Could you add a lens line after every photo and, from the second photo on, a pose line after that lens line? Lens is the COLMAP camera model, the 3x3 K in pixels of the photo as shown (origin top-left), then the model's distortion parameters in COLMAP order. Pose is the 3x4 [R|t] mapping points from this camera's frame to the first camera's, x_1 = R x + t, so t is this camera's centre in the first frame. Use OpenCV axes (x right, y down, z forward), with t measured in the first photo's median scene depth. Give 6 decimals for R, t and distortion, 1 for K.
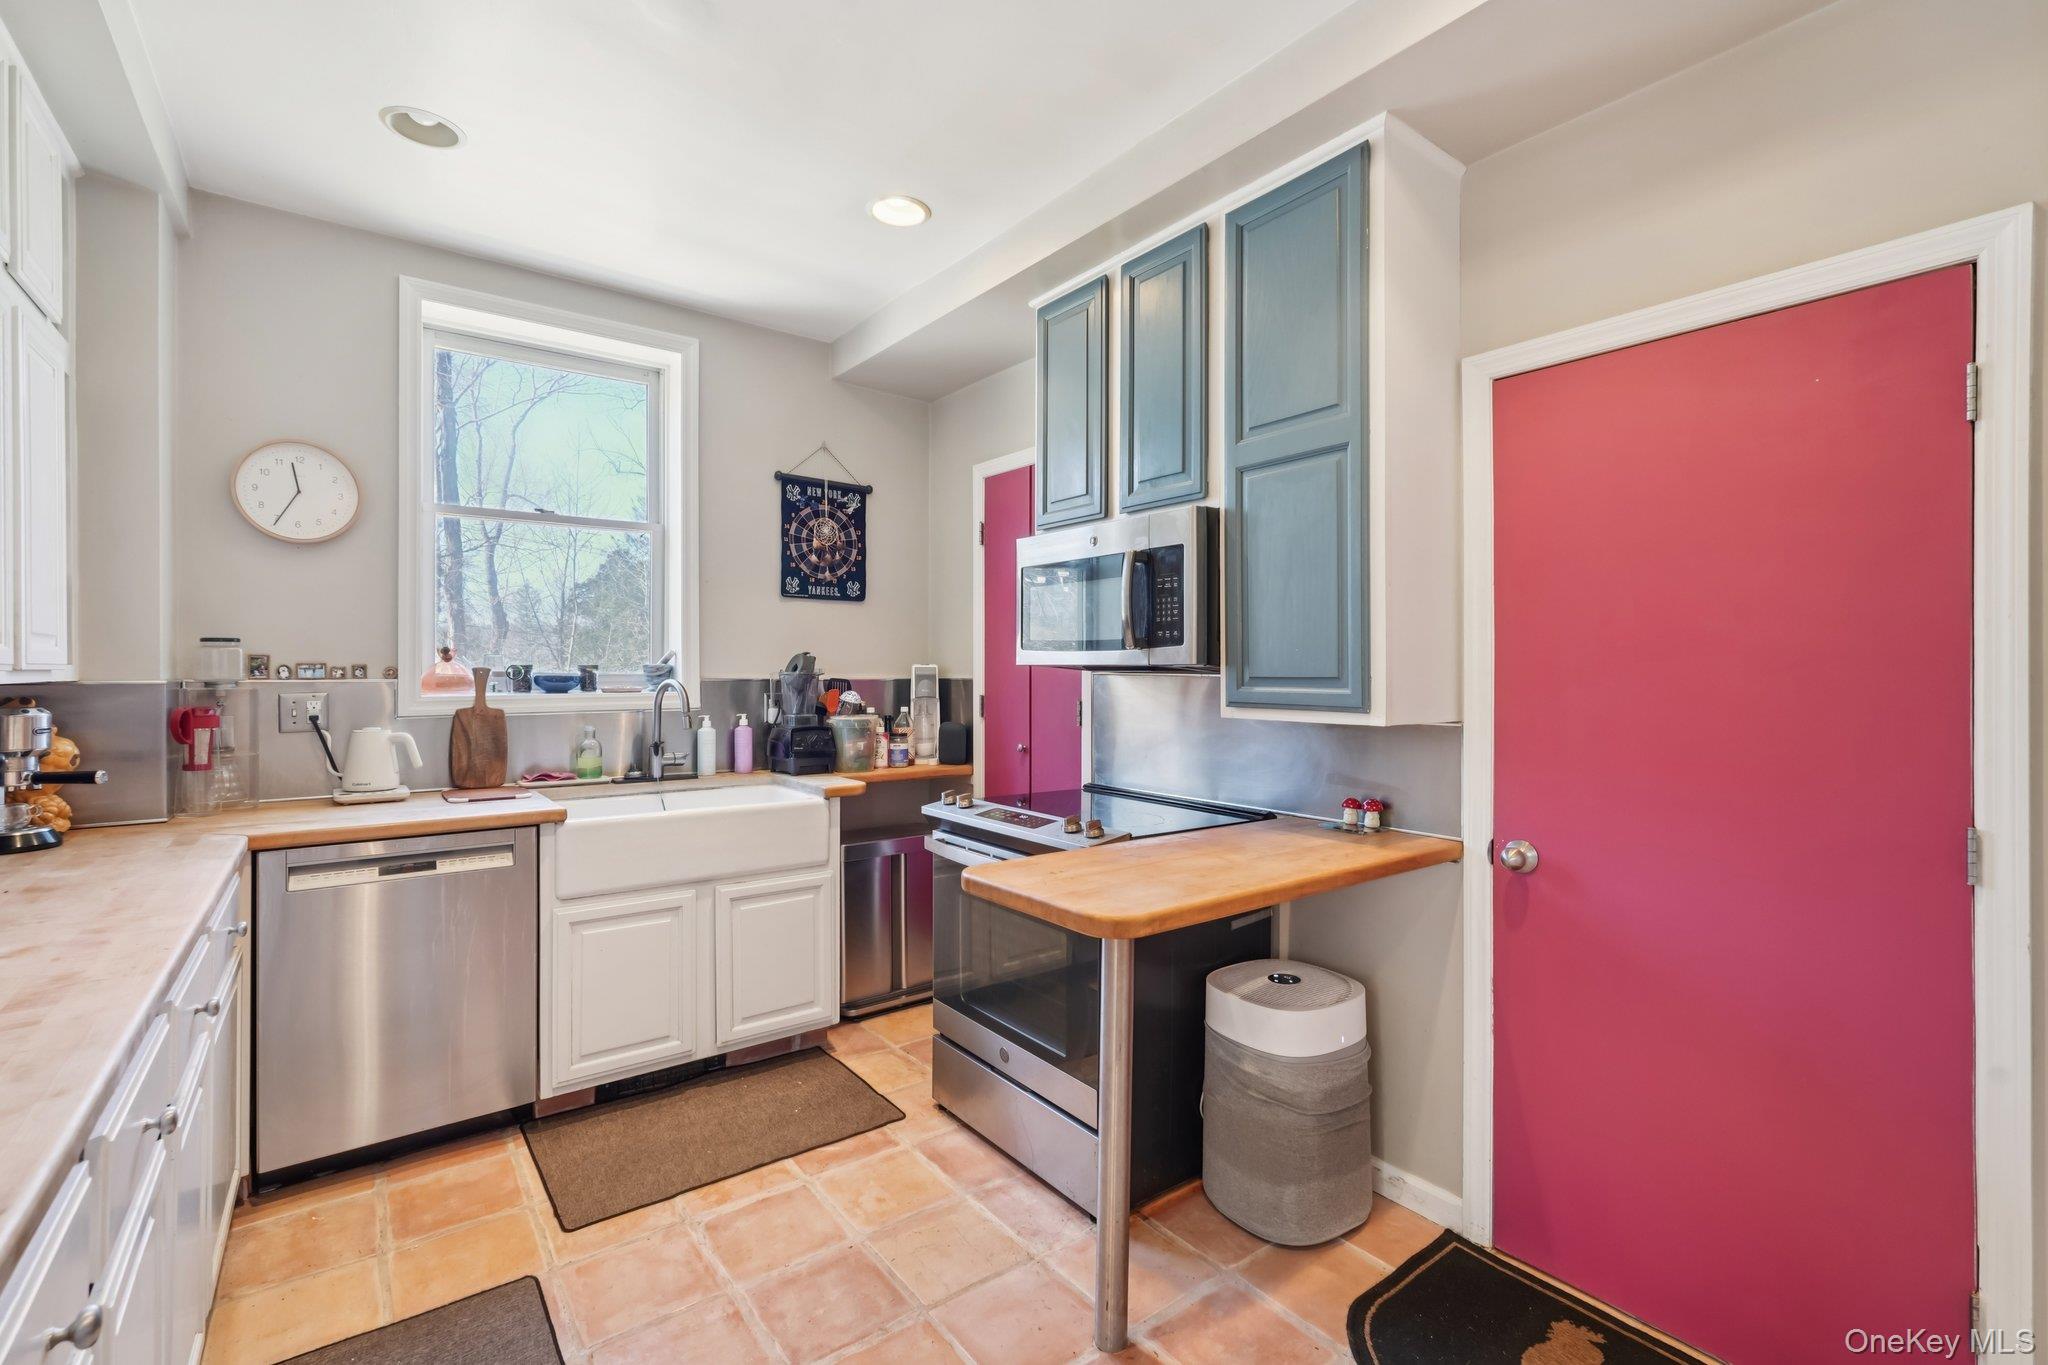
lens RADIAL K [[908.5, 0, 1025.5], [0, 908.5, 669.5], [0, 0, 1]] dist [-0.004058, 0.000102]
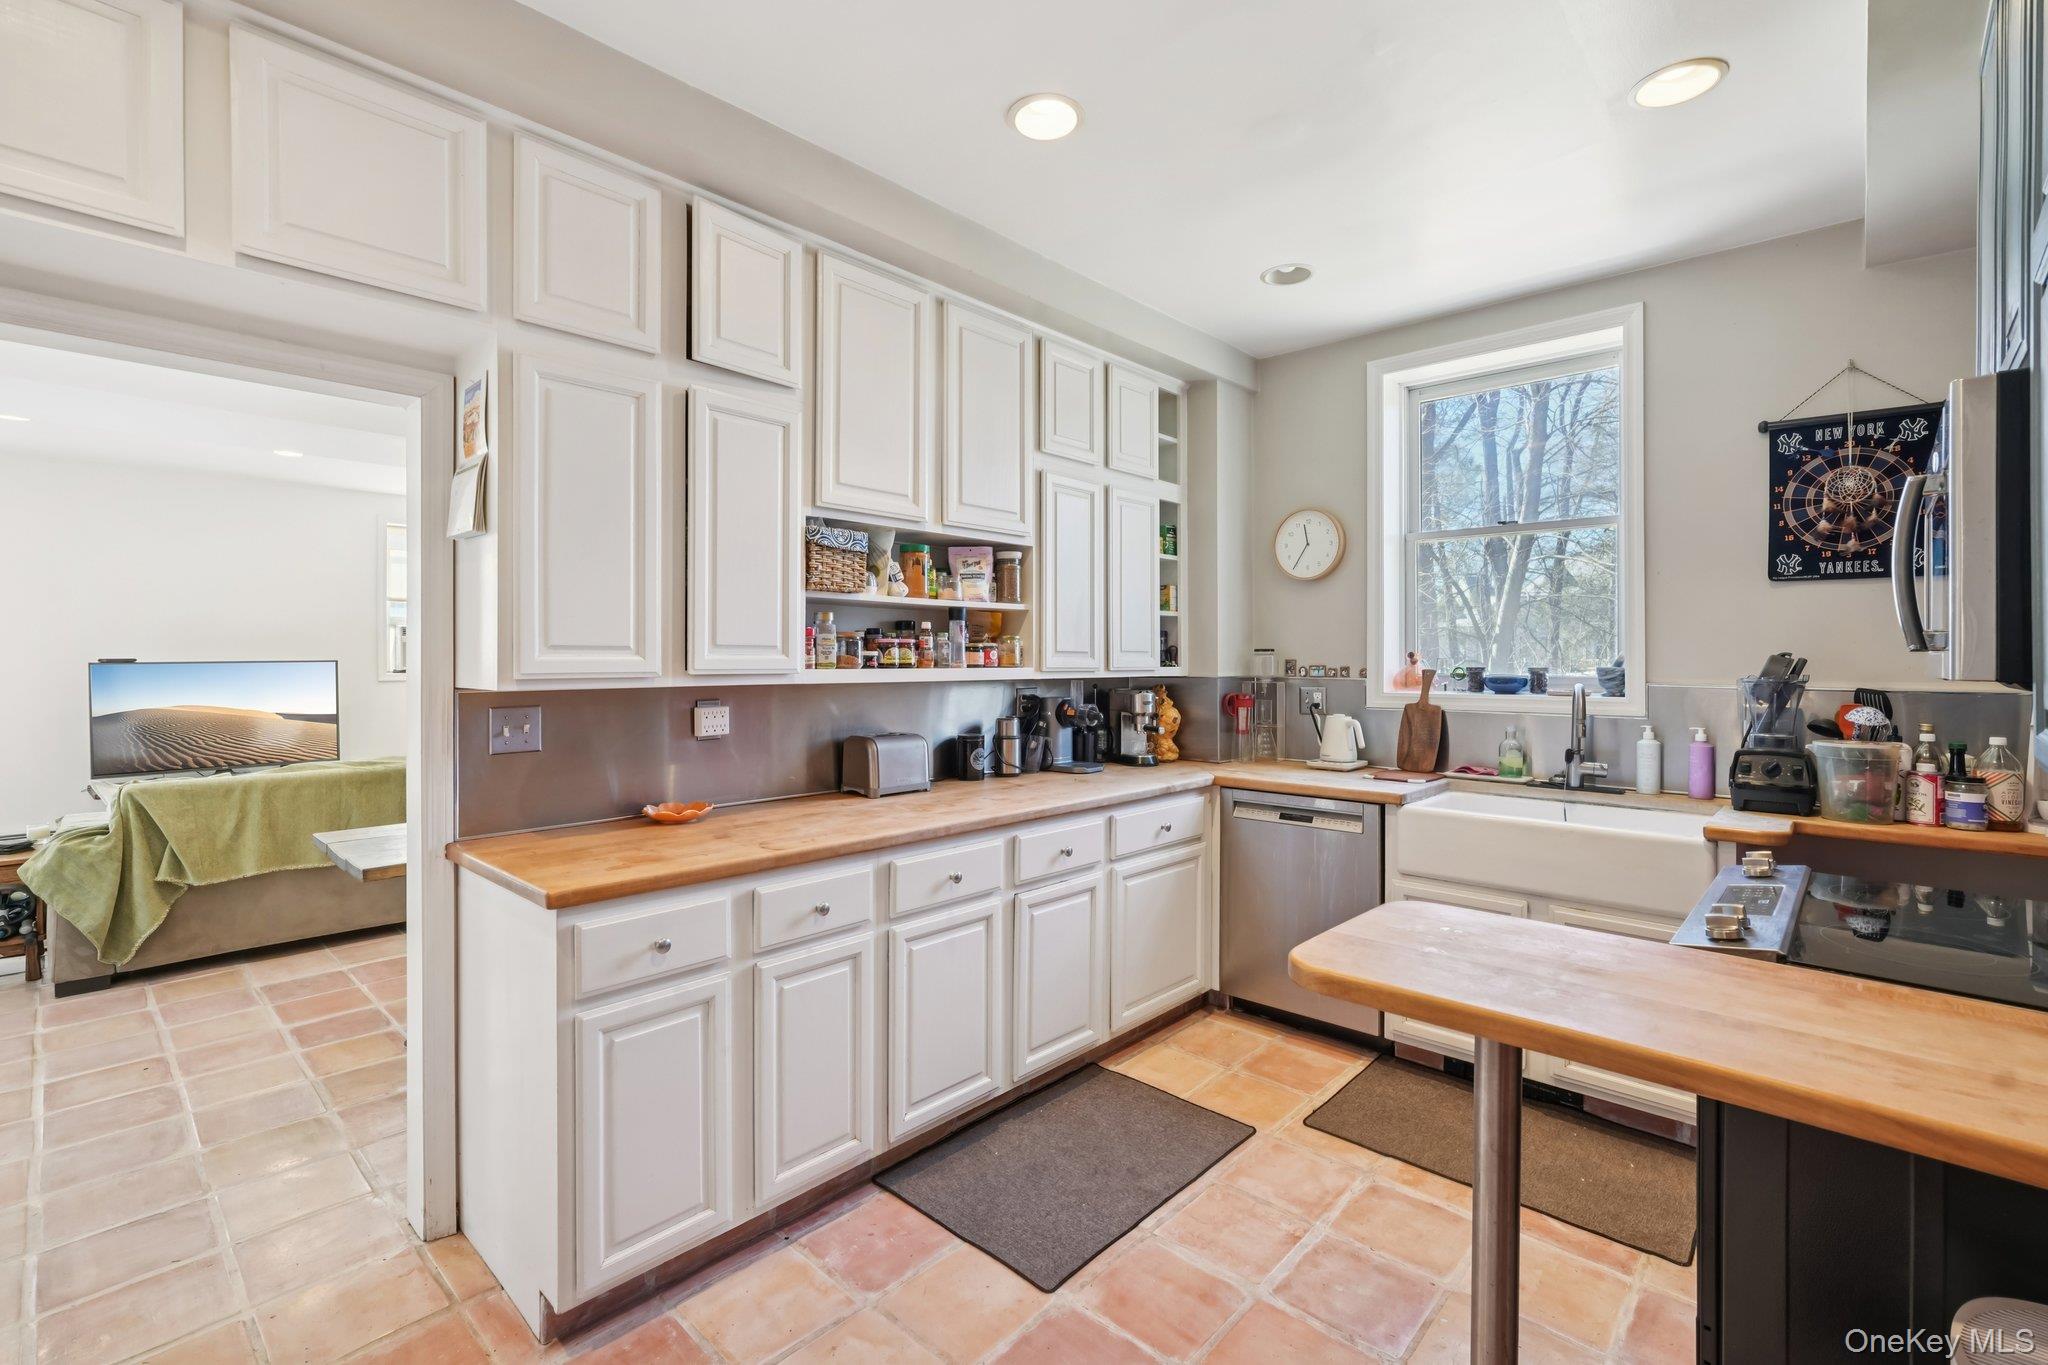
lens RADIAL K [[915.2, 0, 1024.6], [0, 915.2, 660.4], [0, 0, 1]] dist [-0.000601, 0.000180]
pose [[0.169608, 0.001349, -0.985511, 0.442153], [-0.003145, 0.999995, 0.000827, -0.012381], [0.985507, 0.002959, 0.169611, 0.266031]]
